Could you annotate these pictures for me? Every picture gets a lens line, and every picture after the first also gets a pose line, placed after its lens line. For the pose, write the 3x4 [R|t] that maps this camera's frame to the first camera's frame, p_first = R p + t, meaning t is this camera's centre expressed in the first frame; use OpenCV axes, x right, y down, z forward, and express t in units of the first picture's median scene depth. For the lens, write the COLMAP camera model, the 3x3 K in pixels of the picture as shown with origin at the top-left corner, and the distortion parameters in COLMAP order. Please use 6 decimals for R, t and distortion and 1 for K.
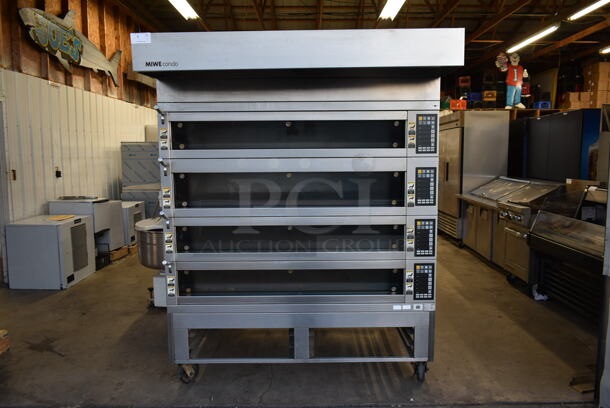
lens RADIAL K [[467.1, 0, 304.7], [0, 467.1, 203.0], [0, 0, 1]] dist [-0.008243, -0.005874]
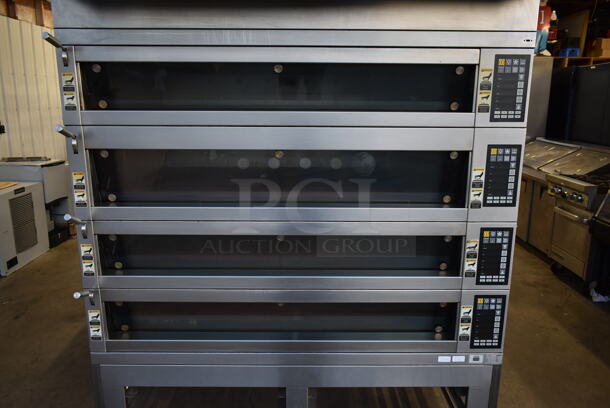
lens RADIAL K [[467.1, 0, 305.6], [0, 467.1, 202.1], [0, 0, 1]] dist [-0.008243, -0.005874]
pose [[0.999911, 0.011304, 0.007015, -0.002833], [-0.011989, 0.994211, 0.106771, -0.061770], [-0.005768, -0.106846, 0.994259, 0.376984]]
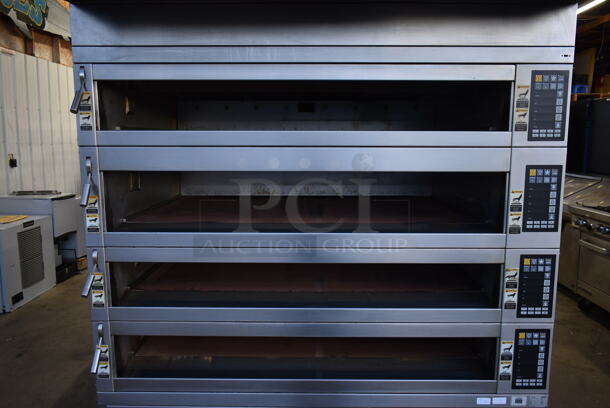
lens RADIAL K [[467.1, 0, 305.3], [0, 467.1, 201.9], [0, 0, 1]] dist [-0.008243, -0.005874]
pose [[0.999904, 0.010311, -0.009299, -0.025485], [-0.010085, 0.999660, 0.024058, -0.041001], [0.009544, -0.023962, 0.999667, 0.413438]]
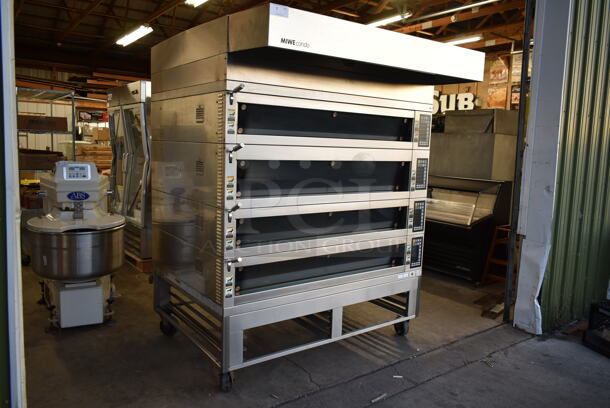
lens RADIAL K [[467.1, 0, 305.6], [0, 467.1, 199.2], [0, 0, 1]] dist [-0.008243, -0.005874]
pose [[0.806253, -0.035204, 0.590523, -0.687211], [0.023669, 0.999348, 0.027260, -0.009790], [-0.591097, -0.008002, 0.806560, 0.190808]]
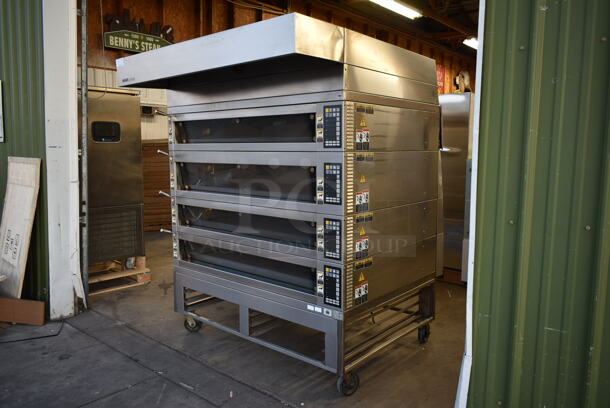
lens RADIAL K [[467.1, 0, 309.1], [0, 467.1, 202.5], [0, 0, 1]] dist [-0.008243, -0.005874]
pose [[0.759182, 0.082454, -0.645635, 0.802596], [-0.080284, 0.996231, 0.032825, -0.024201], [0.645909, 0.026914, 0.762940, 0.256313]]
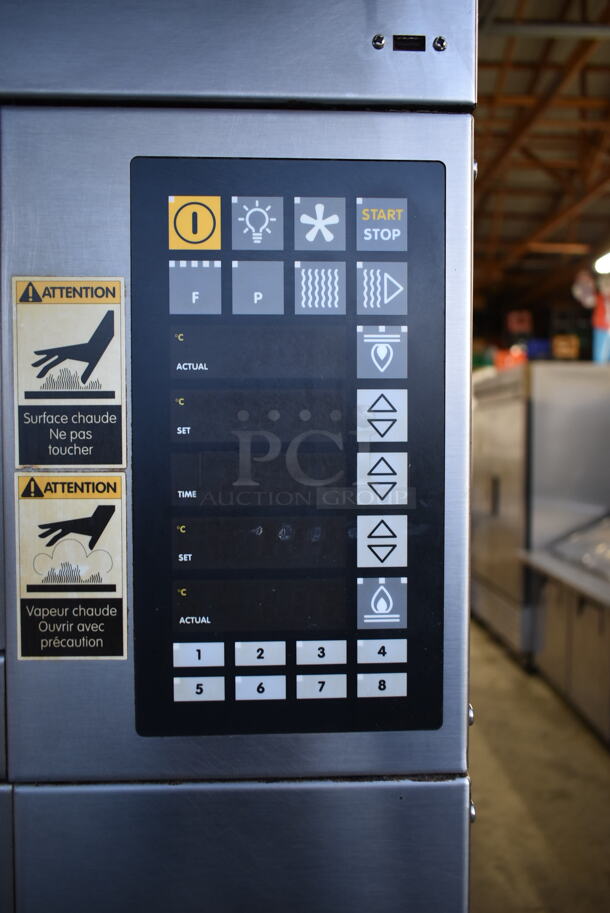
lens RADIAL K [[699.1, 0, 299.8], [0, 699.1, 456.2], [0, 0, 1]] dist [-0.008243, -0.005874]
pose [[0.999487, 0.008150, 0.030963, 0.248719], [-0.005591, 0.996631, -0.081828, -0.133299], [-0.031526, 0.081613, 0.996165, 0.861716]]
